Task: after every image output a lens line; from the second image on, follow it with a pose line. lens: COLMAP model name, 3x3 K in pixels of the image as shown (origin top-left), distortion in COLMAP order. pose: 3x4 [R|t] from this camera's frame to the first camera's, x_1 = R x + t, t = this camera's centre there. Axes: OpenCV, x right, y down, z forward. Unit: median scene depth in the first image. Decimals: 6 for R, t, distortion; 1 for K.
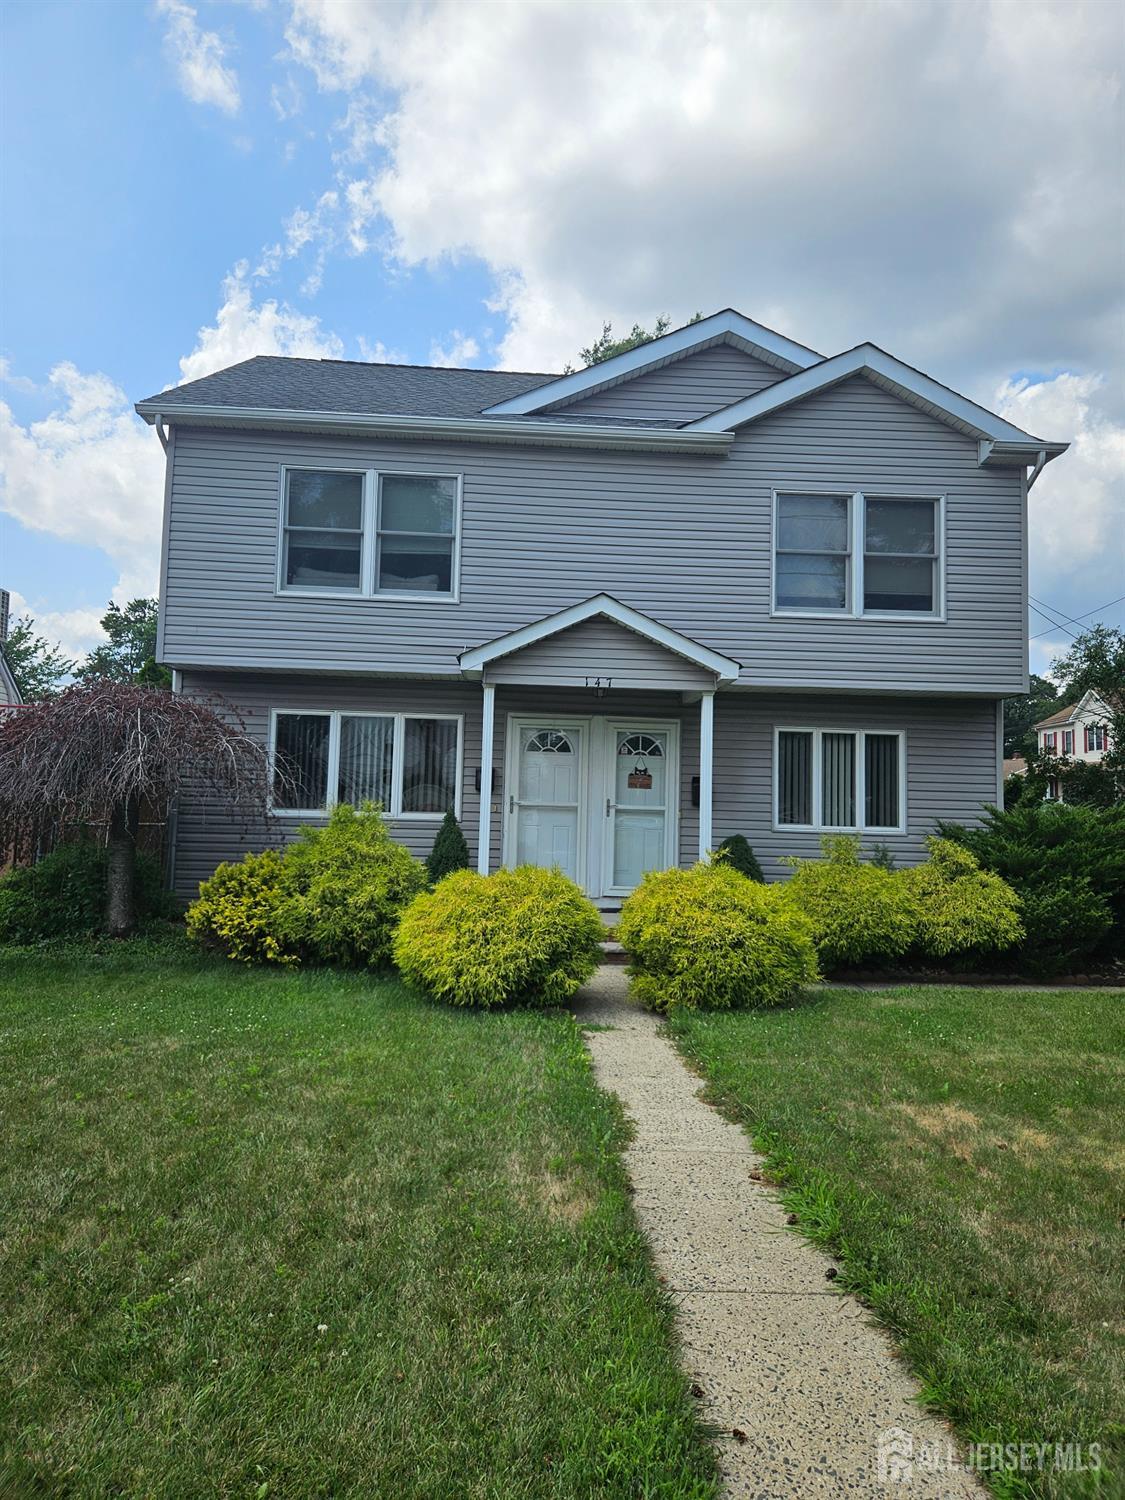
lens RADIAL K [[1006.8, 0, 560.1], [0, 1006.8, 752.7], [0, 0, 1]] dist [0.036219, -0.001815]
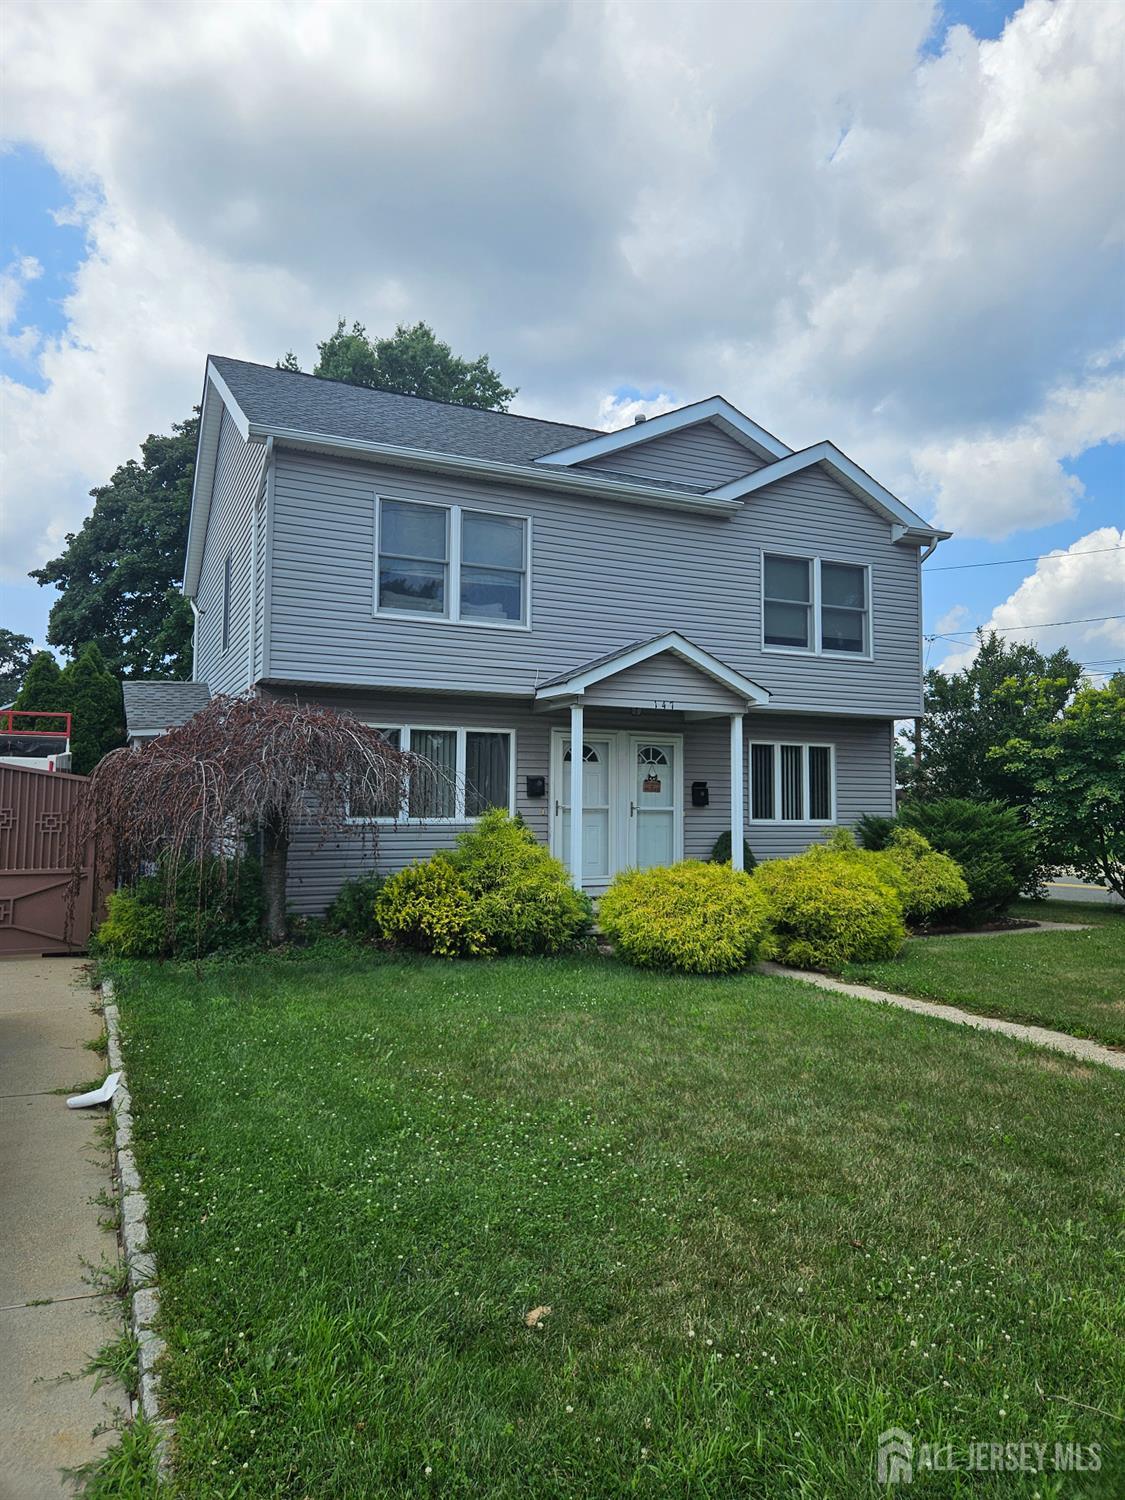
lens RADIAL K [[1006.8, 0, 571.6], [0, 1006.8, 748.8], [0, 0, 1]] dist [0.036219, -0.001815]
pose [[0.928599, 0.001403, 0.371081, -0.465091], [-0.003185, 0.999986, 0.004190, -0.020918], [-0.371070, -0.005073, 0.928591, -0.063431]]
